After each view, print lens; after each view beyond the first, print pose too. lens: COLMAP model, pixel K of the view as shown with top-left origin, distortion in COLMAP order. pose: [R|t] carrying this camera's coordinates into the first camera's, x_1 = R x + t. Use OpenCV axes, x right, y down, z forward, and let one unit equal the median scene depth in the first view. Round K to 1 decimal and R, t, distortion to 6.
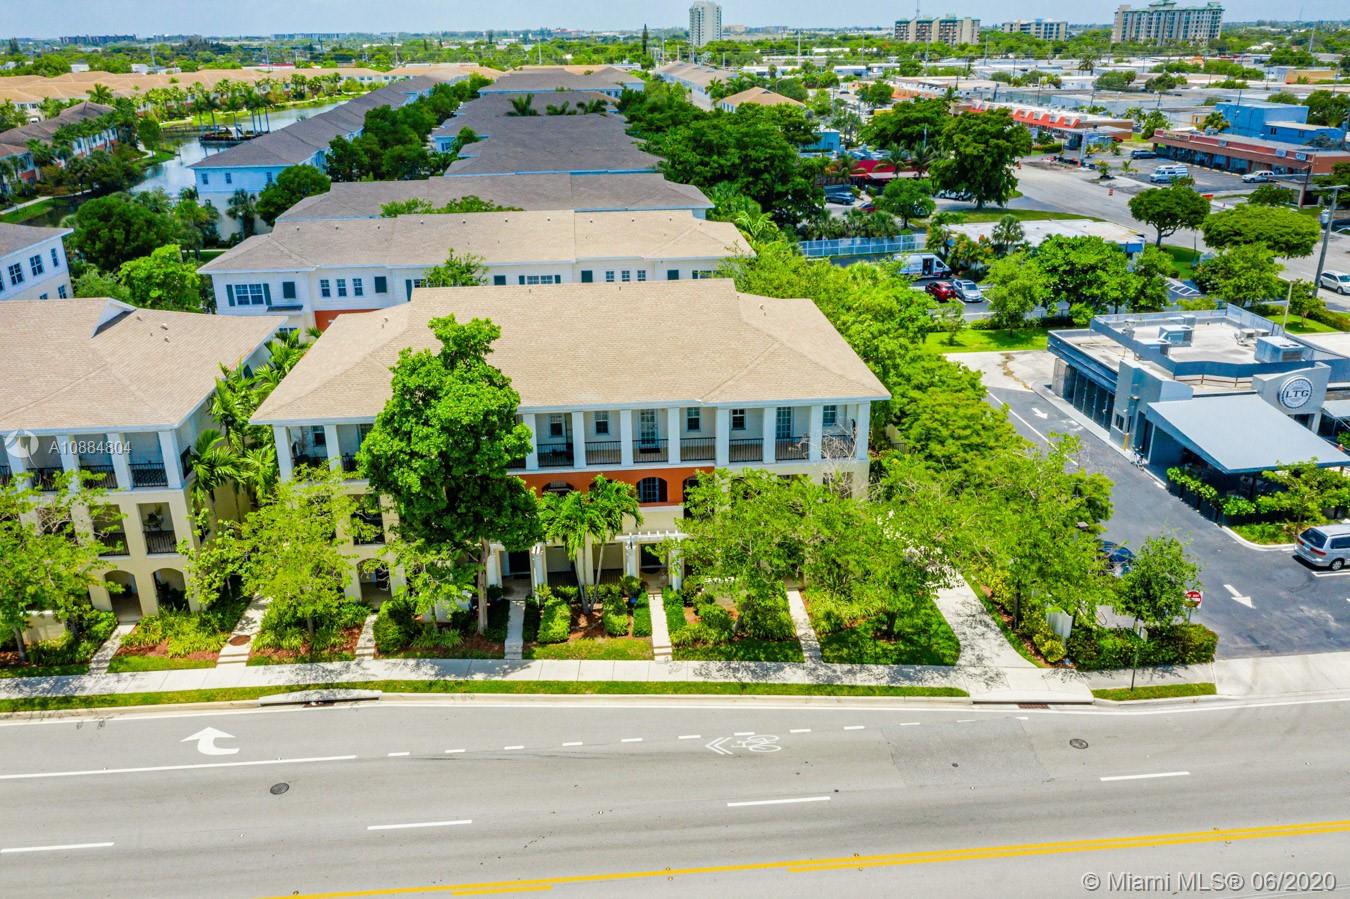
lens RADIAL K [[1057.5, 0, 675.0], [0, 1057.5, 449.5], [0, 0, 1]] dist [-0.003863, 0.004854]
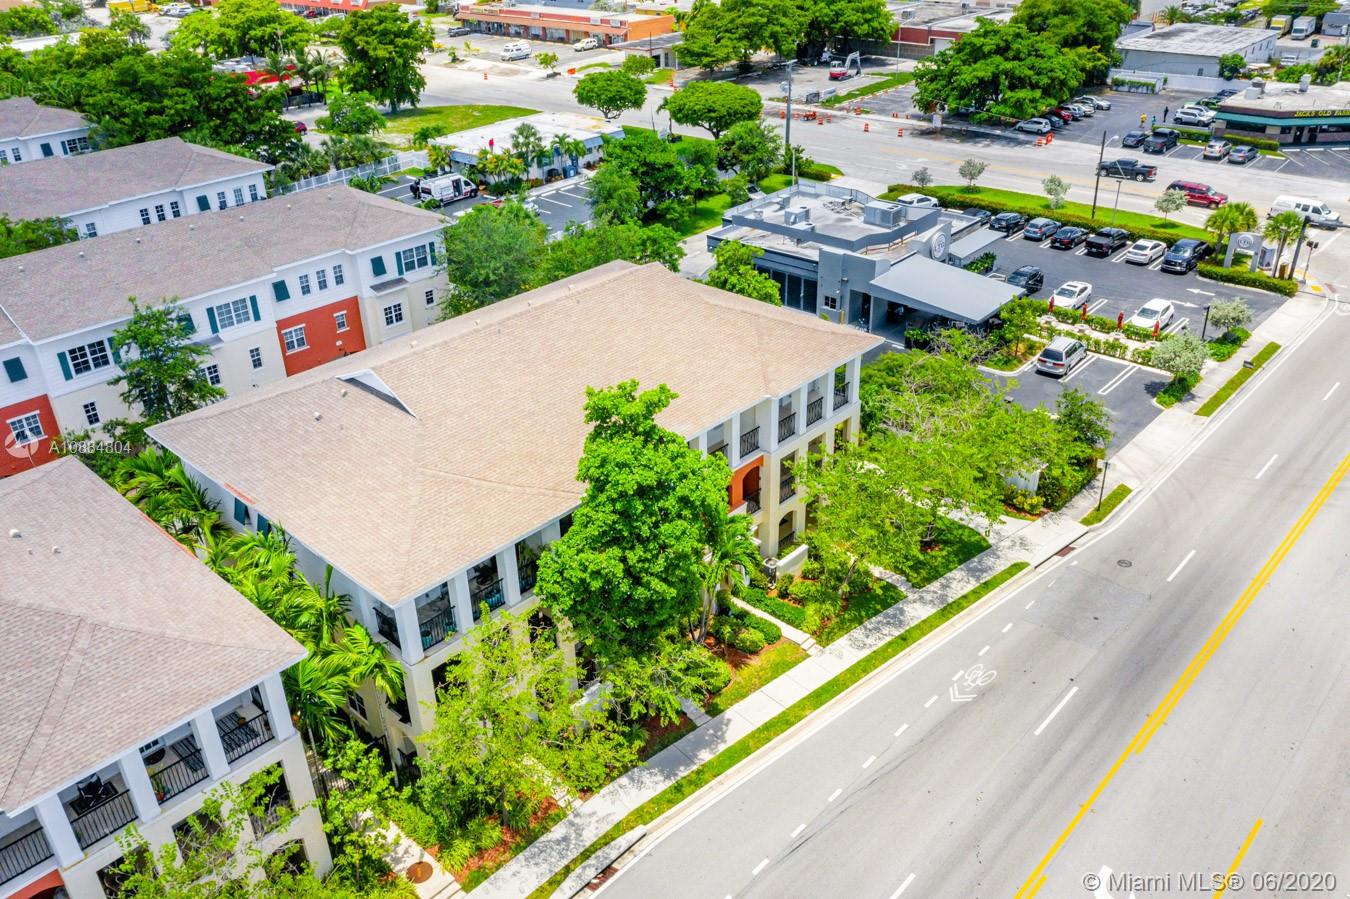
lens RADIAL K [[1063.6, 0, 675.0], [0, 1063.6, 449.5], [0, 0, 1]] dist [-0.003114, -0.005161]
pose [[0.739239, -0.328654, 0.587803, -0.608263], [0.259943, 0.944442, 0.201146, -0.210030], [-0.621253, 0.004100, 0.783599, 0.270504]]
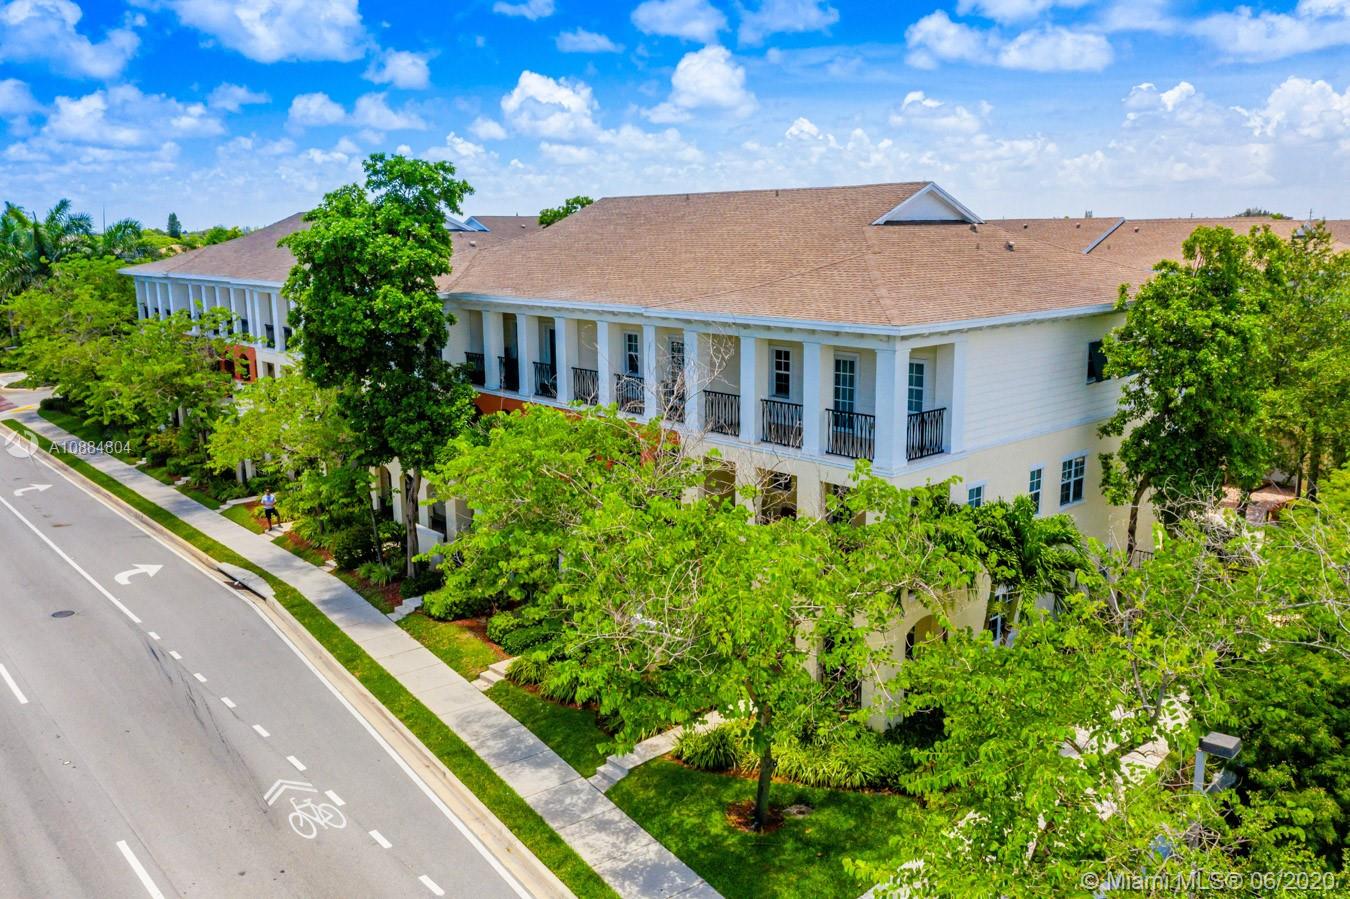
lens RADIAL K [[1057.5, 0, 675.0], [0, 1057.5, 449.5], [0, 0, 1]] dist [-0.003863, 0.004854]
pose [[0.605364, 0.167583, -0.778107, 0.500807], [-0.289021, 0.957140, -0.018715, 0.037907], [0.741621, 0.236218, 0.627853, 0.618189]]
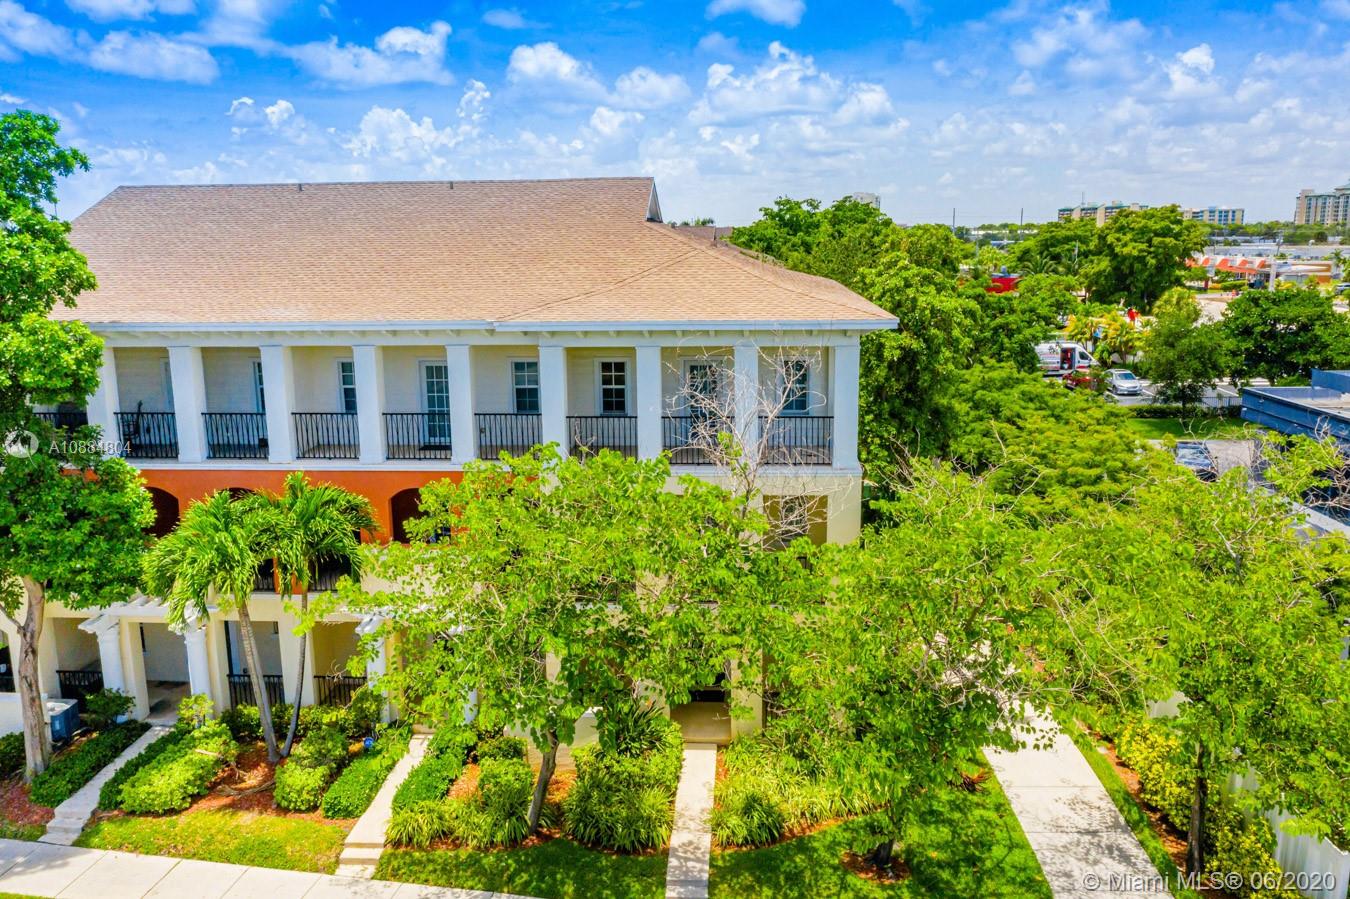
lens RADIAL K [[1063.6, 0, 675.0], [0, 1063.6, 449.5], [0, 0, 1]] dist [-0.003114, -0.005161]
pose [[0.988687, 0.032045, -0.146529, 0.171140], [-0.056951, 0.983955, -0.169082, 0.085780], [0.138759, 0.175514, 0.974649, 0.522731]]
